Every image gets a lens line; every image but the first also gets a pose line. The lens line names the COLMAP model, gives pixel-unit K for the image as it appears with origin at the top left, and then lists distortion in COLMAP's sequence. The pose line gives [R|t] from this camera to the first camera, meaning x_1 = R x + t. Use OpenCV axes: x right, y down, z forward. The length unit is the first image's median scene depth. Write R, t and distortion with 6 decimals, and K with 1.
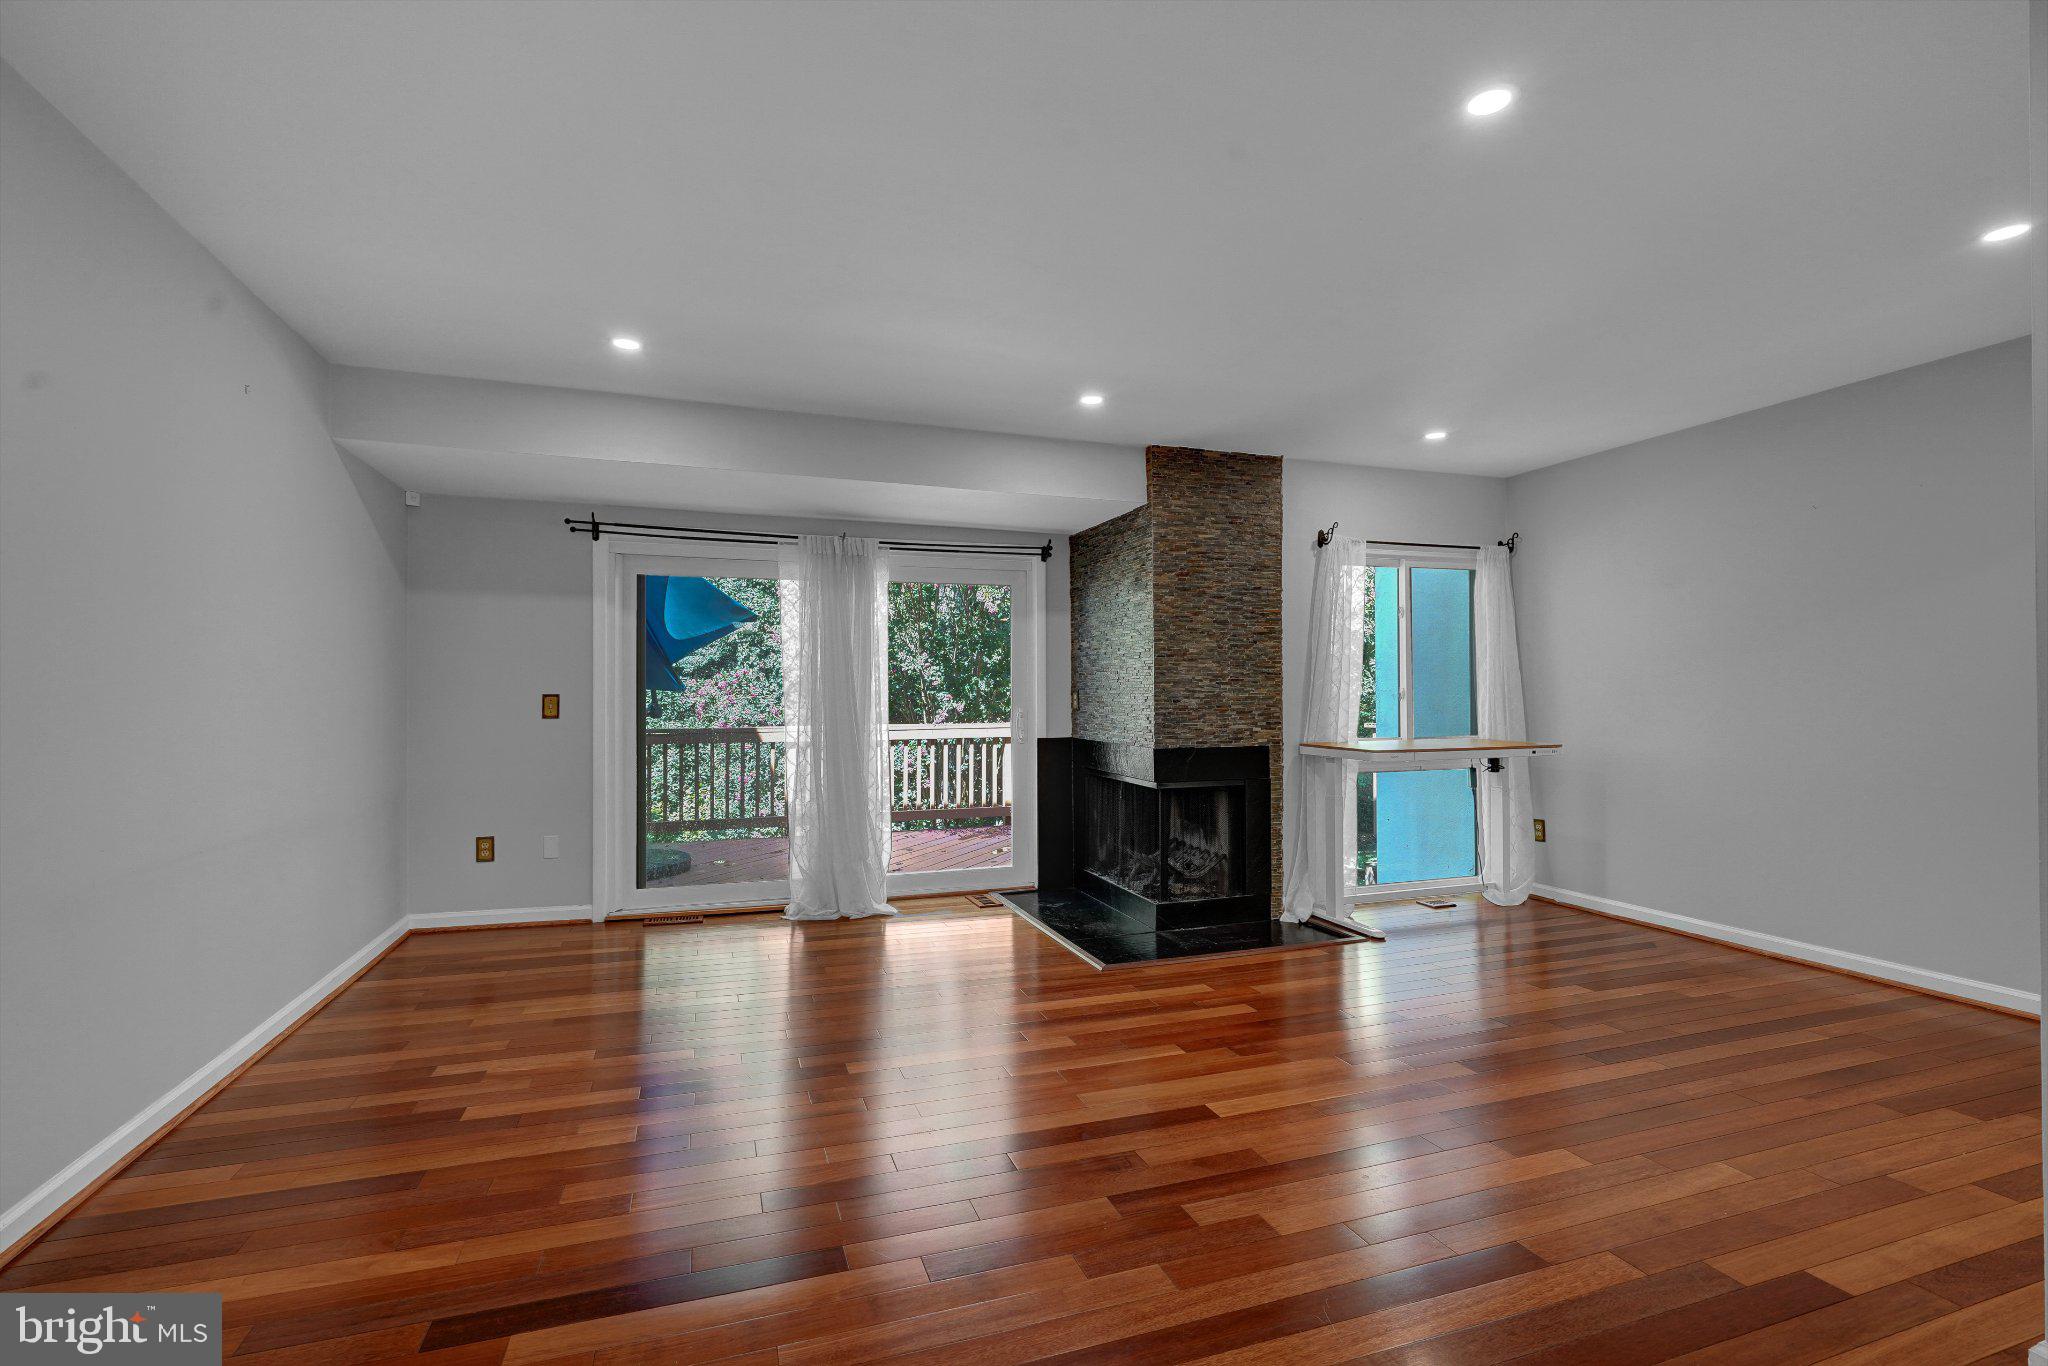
lens RADIAL K [[933.7, 0, 1019.0], [0, 933.7, 680.7], [0, 0, 1]] dist [-0.002084, 0.001000]
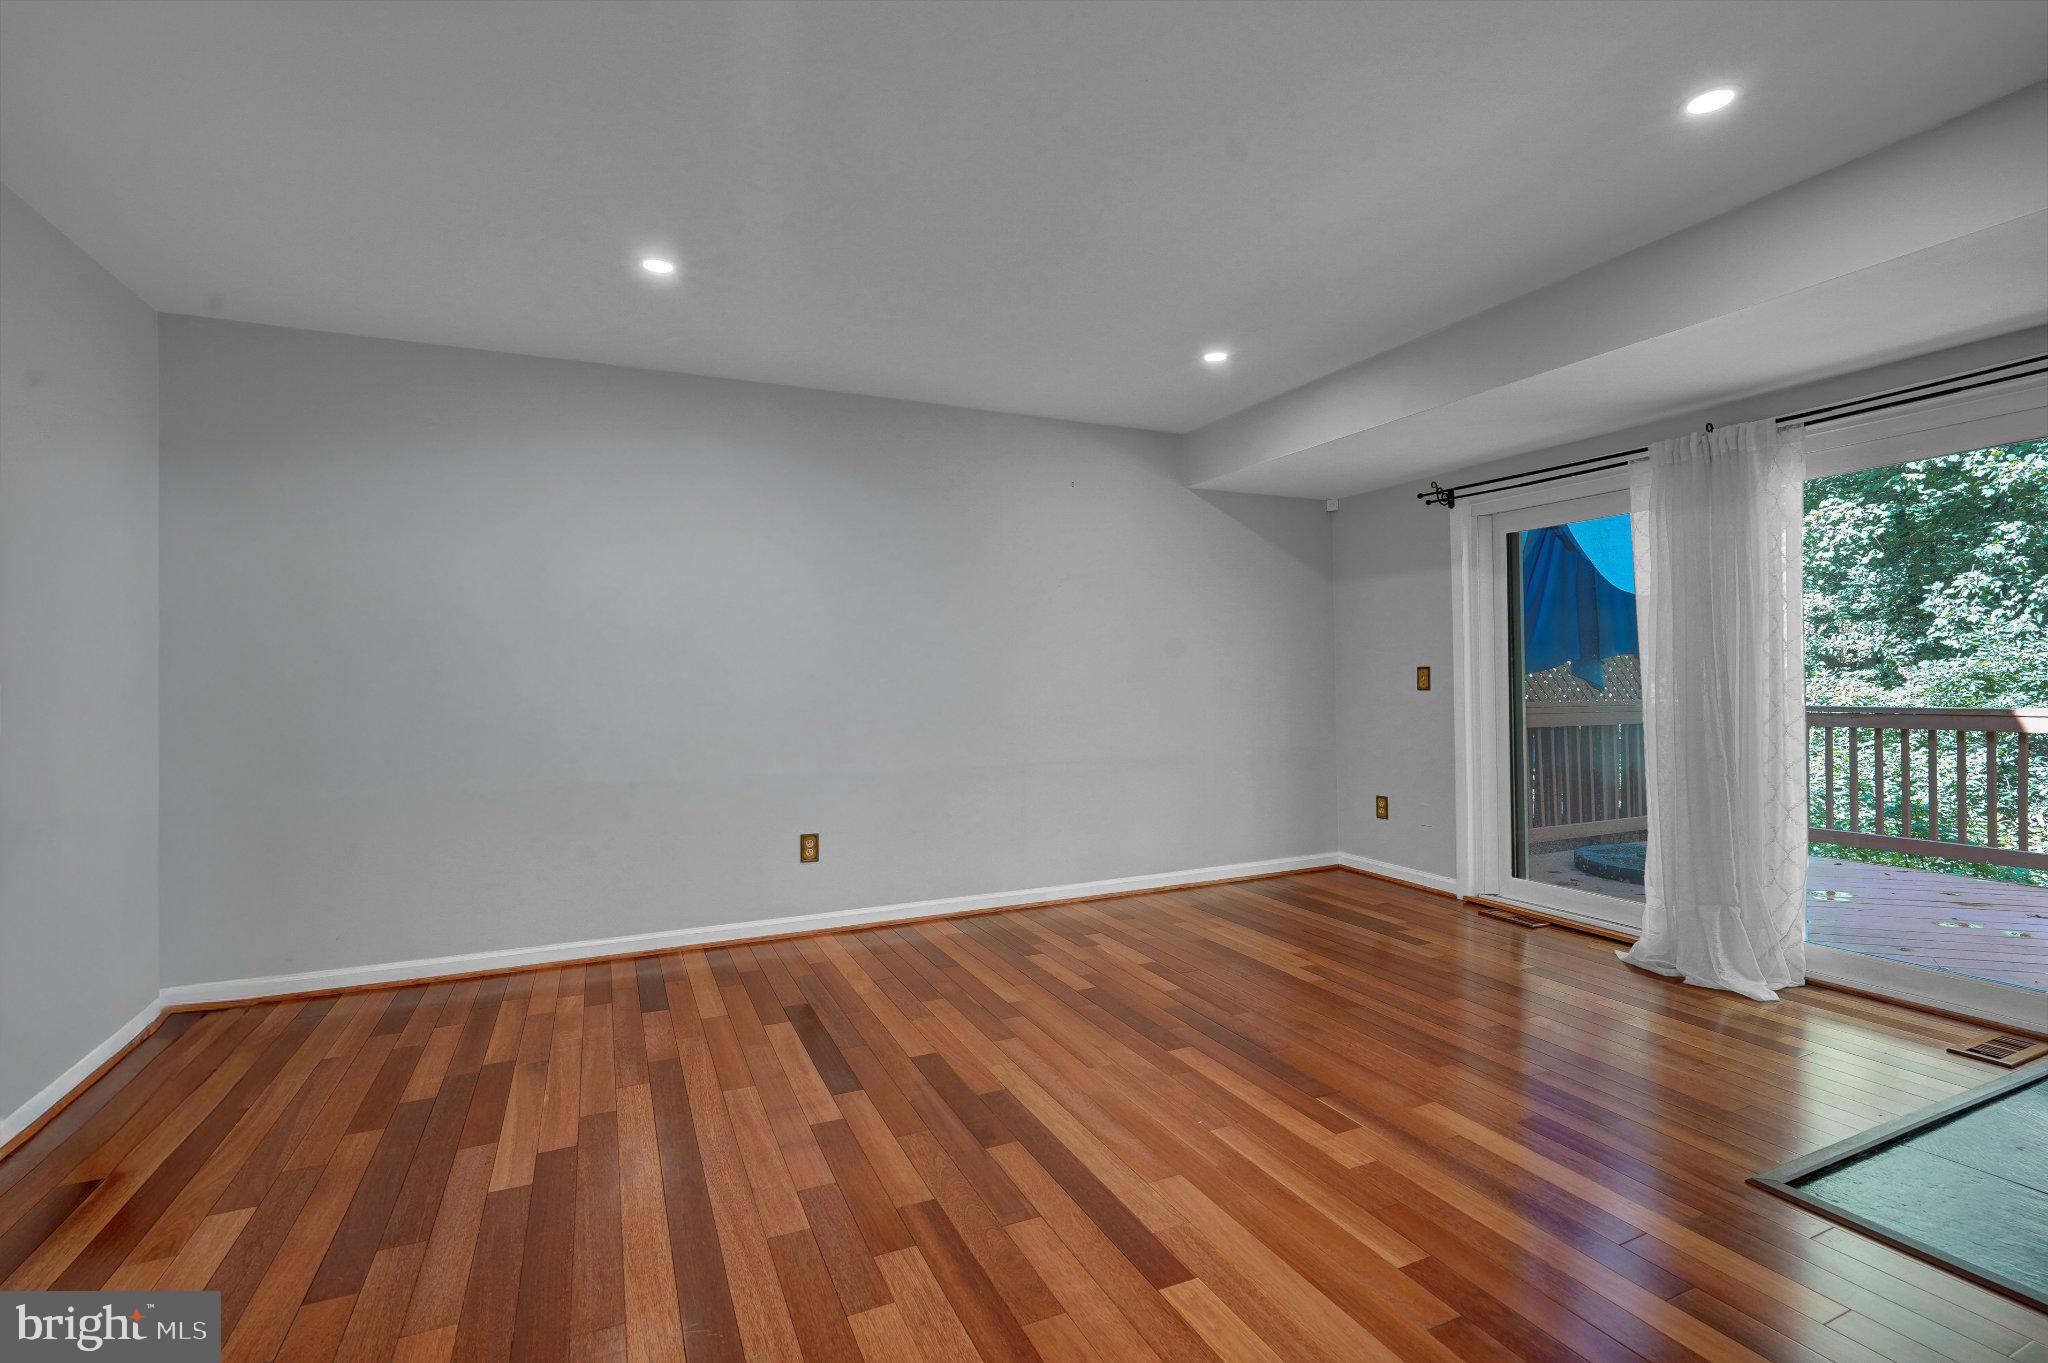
lens RADIAL K [[933.7, 0, 1025.8], [0, 933.7, 680.4], [0, 0, 1]] dist [-0.002084, 0.001000]
pose [[0.101840, 0.002836, -0.994797, 0.516169], [0.031189, 0.999495, 0.006042, 0.010500], [0.994312, -0.031642, 0.101700, 0.498722]]
